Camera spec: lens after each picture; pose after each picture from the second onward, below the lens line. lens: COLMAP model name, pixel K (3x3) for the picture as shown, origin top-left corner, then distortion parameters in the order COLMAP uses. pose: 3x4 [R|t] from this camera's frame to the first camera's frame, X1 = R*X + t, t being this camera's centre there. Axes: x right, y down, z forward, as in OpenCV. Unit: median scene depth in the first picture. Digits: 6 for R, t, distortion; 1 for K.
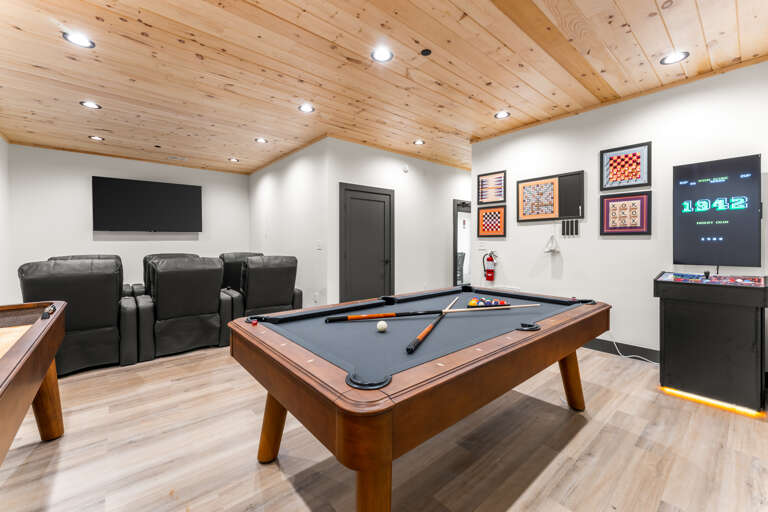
lens RADIAL K [[318.0, 0, 384.8], [0, 318.0, 249.3], [0, 0, 1]] dist [0.000651, -0.000024]
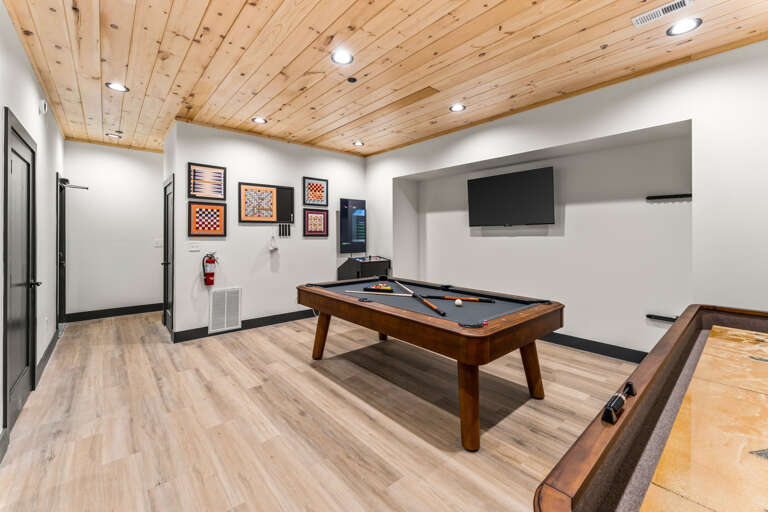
lens RADIAL K [[318.0, 0, 389.7], [0, 318.0, 236.5], [0, 0, 1]] dist [0.000651, -0.000024]
pose [[-0.011073, 0.004049, 0.999930, -0.642635], [0.023099, 0.999726, -0.003793, -0.026419], [-0.999672, 0.023056, -0.011164, 0.563091]]
